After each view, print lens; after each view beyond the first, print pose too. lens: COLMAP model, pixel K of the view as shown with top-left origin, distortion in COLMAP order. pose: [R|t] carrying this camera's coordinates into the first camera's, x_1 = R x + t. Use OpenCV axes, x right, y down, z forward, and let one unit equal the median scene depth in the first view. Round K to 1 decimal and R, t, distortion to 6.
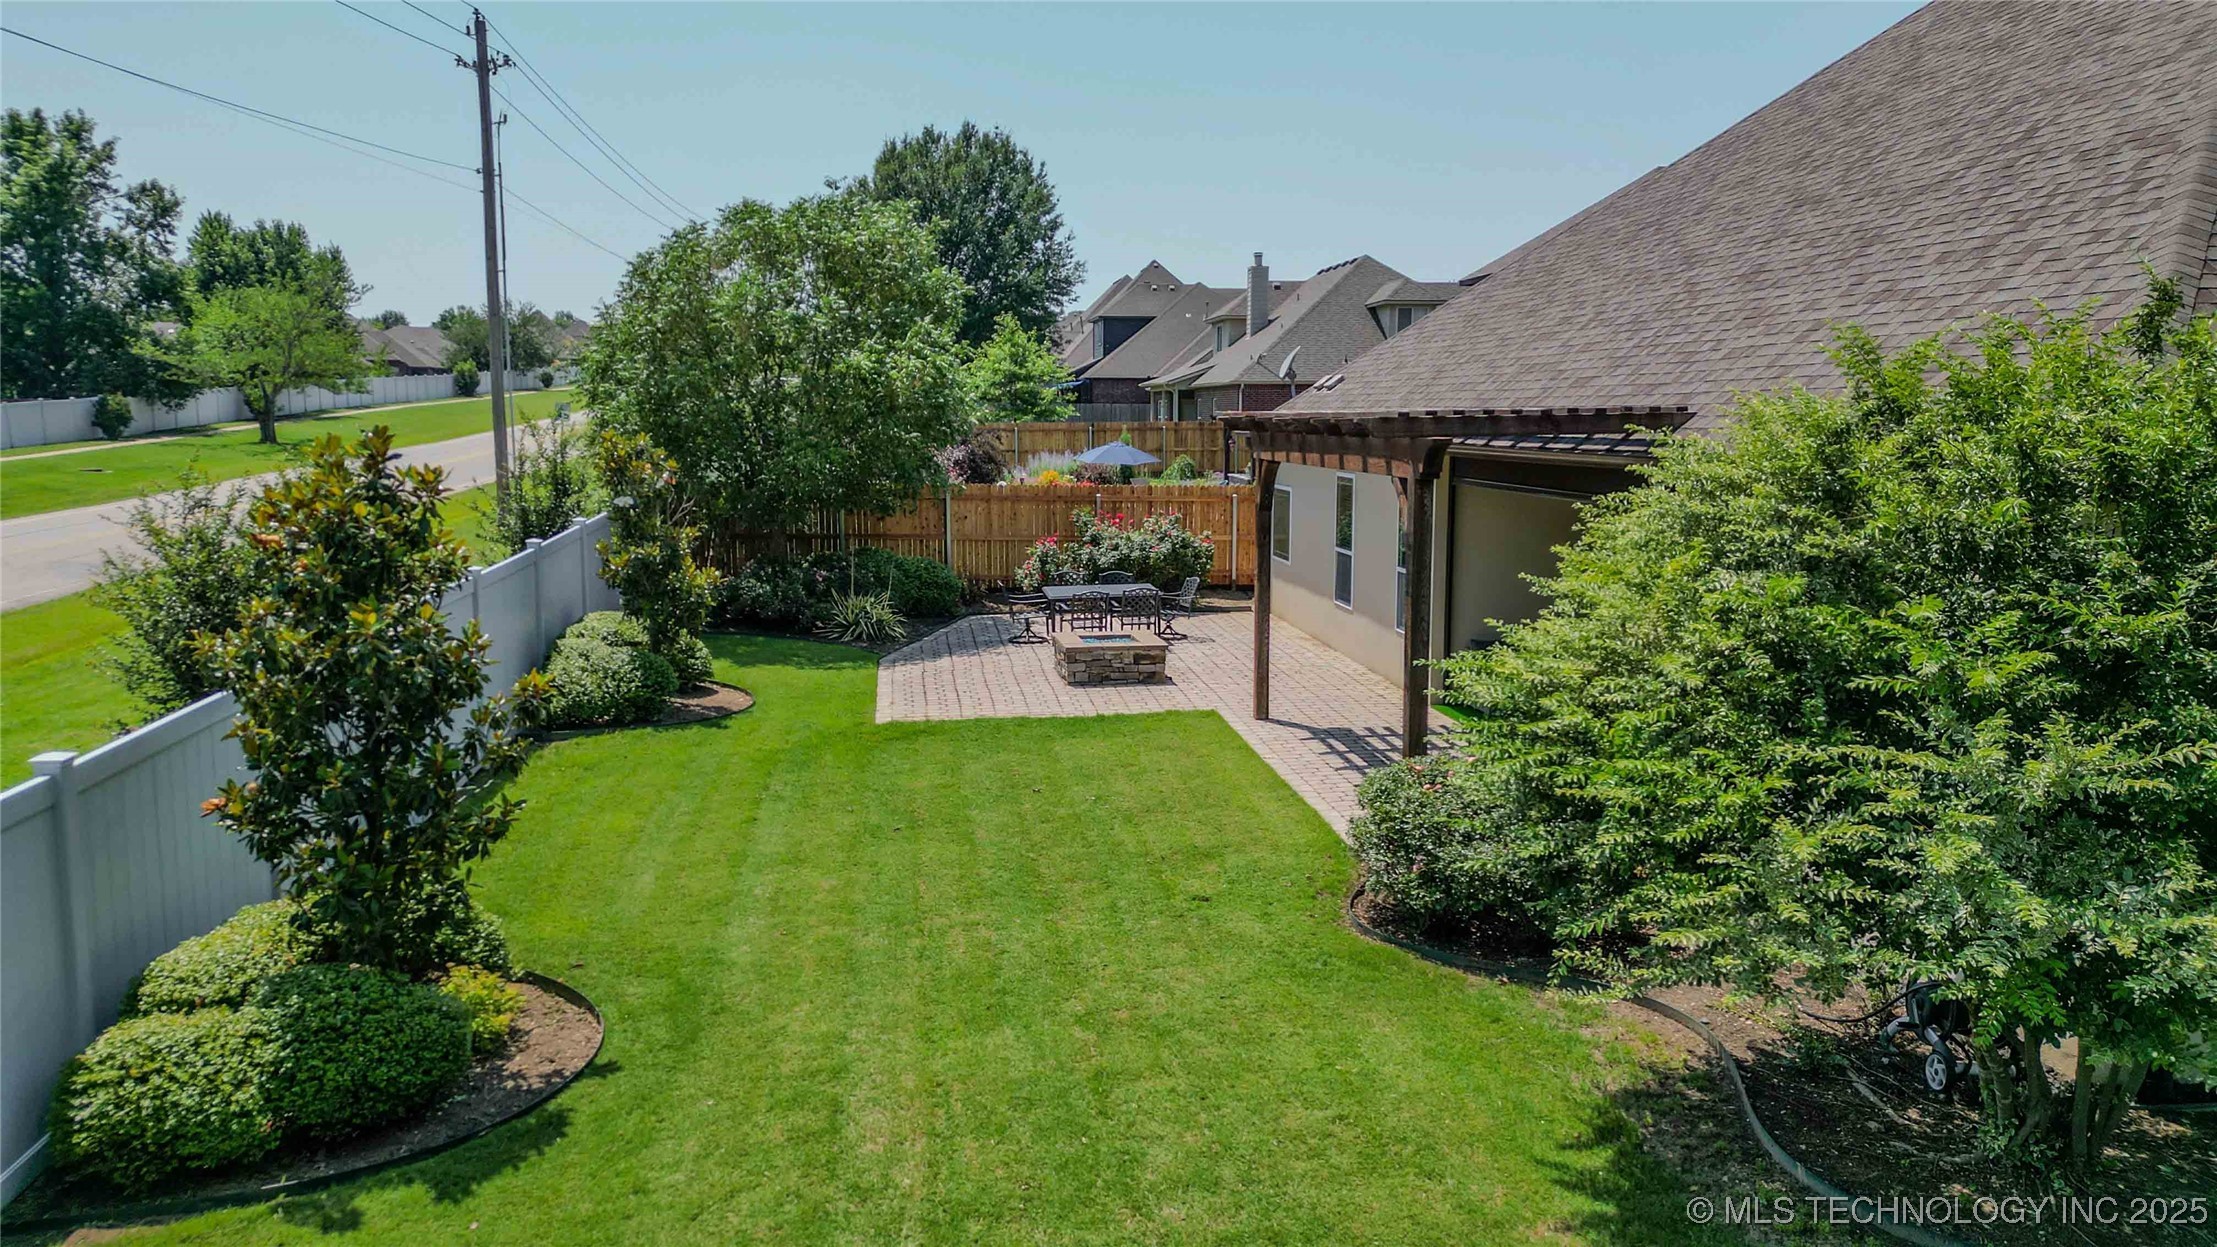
lens RADIAL K [[1541.9, 0, 1097.5], [0, 1541.9, 617.4], [0, 0, 1]] dist [0.037482, -0.036628]
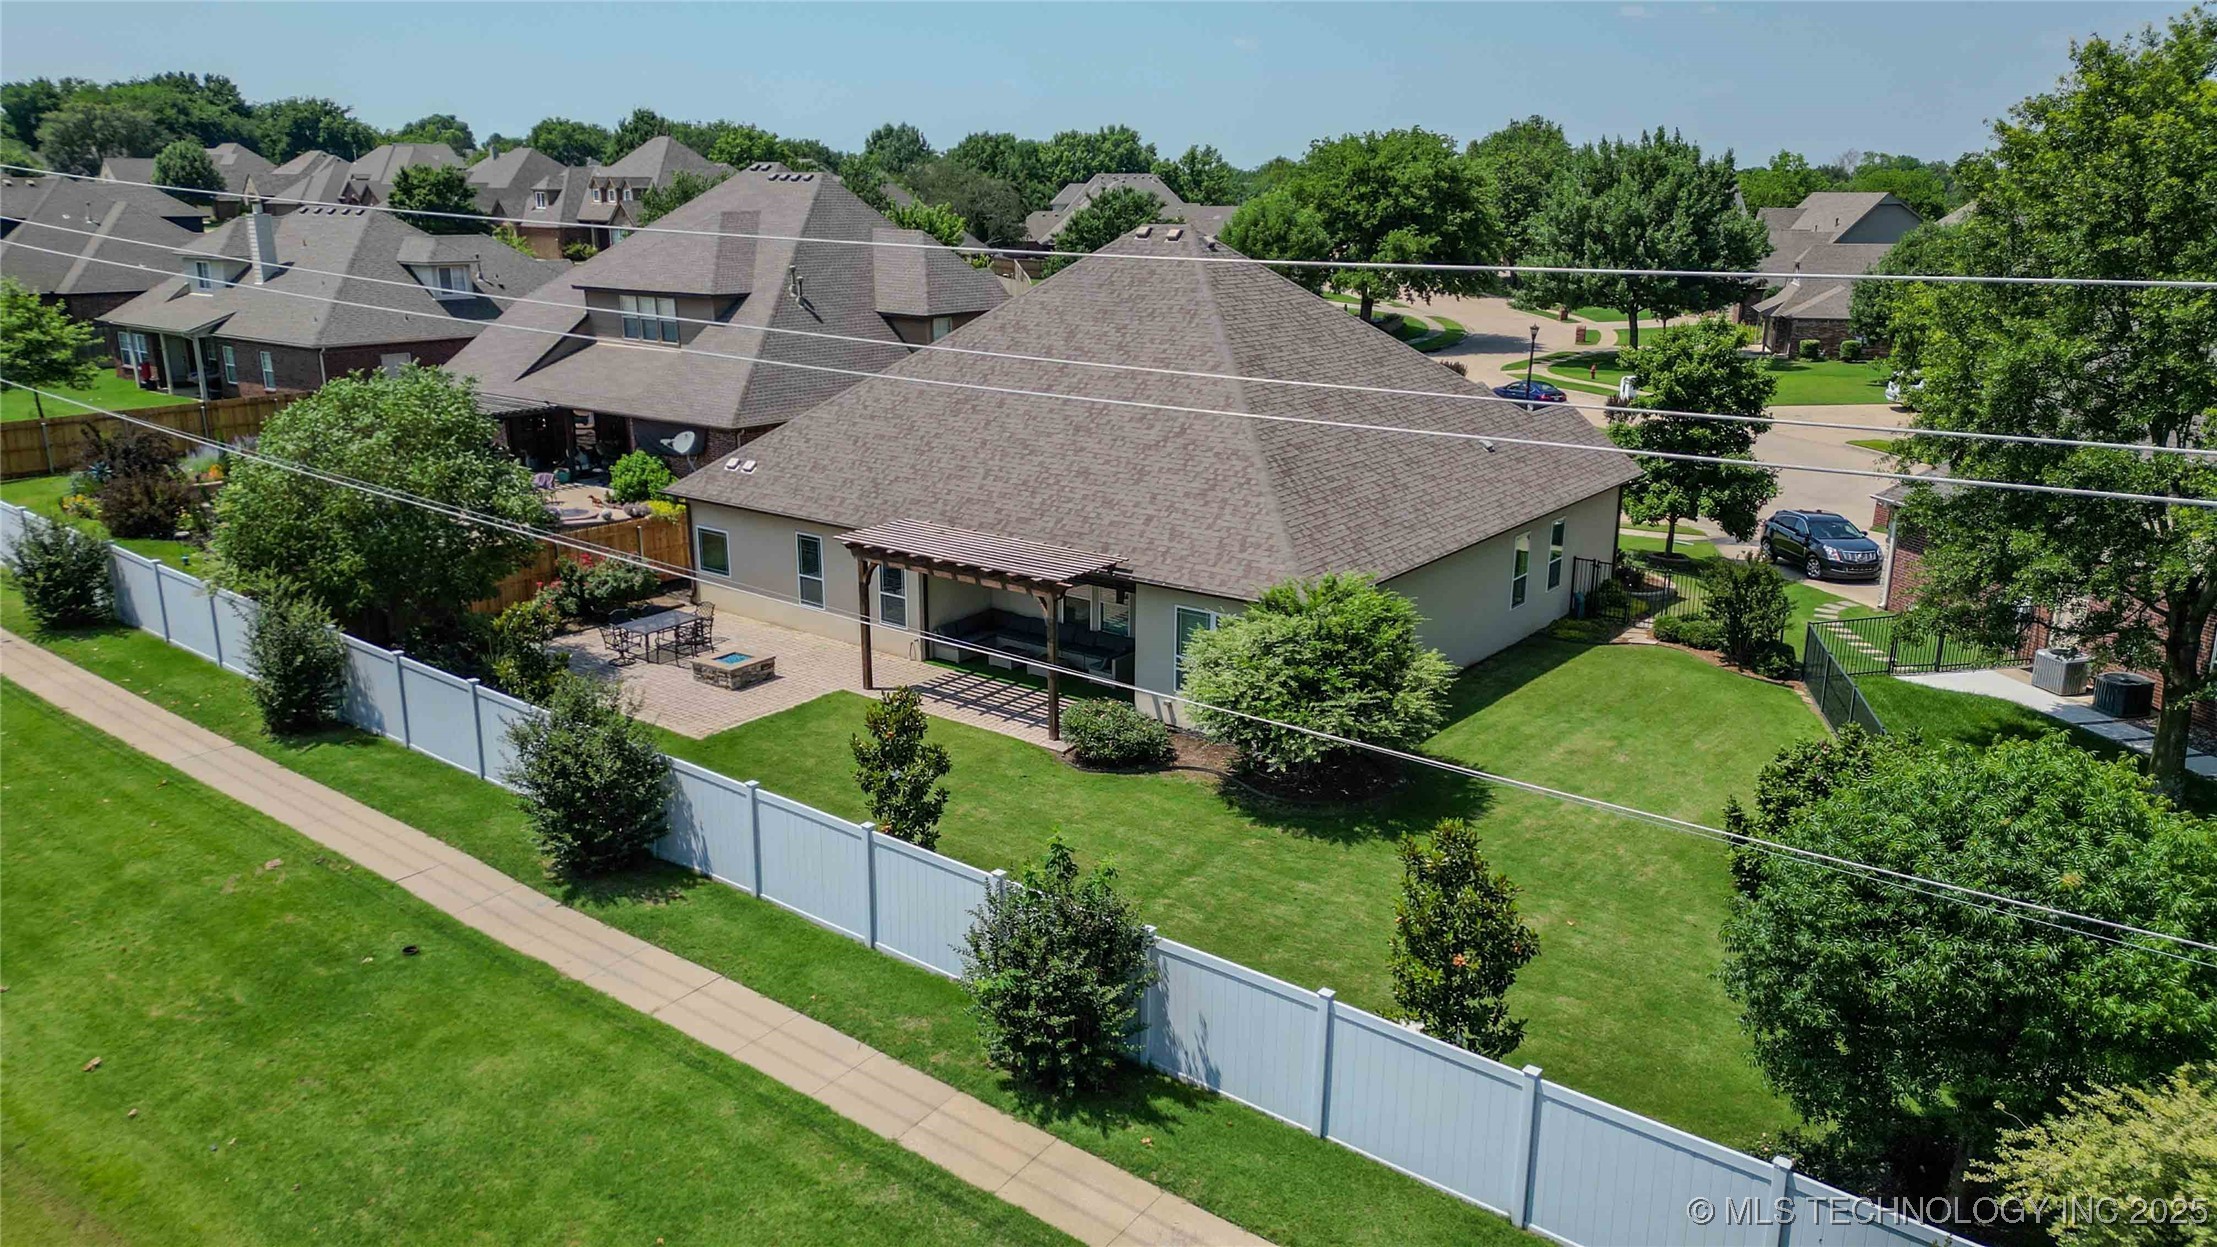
lens RADIAL K [[1541.9, 0, 1101.6], [0, 1541.9, 625.6], [0, 0, 1]] dist [0.037482, -0.036628]
pose [[0.699262, -0.196338, 0.687374, -0.681701], [0.096769, 0.978691, 0.181105, -0.226866], [-0.708285, -0.060124, 0.703361, -0.387234]]
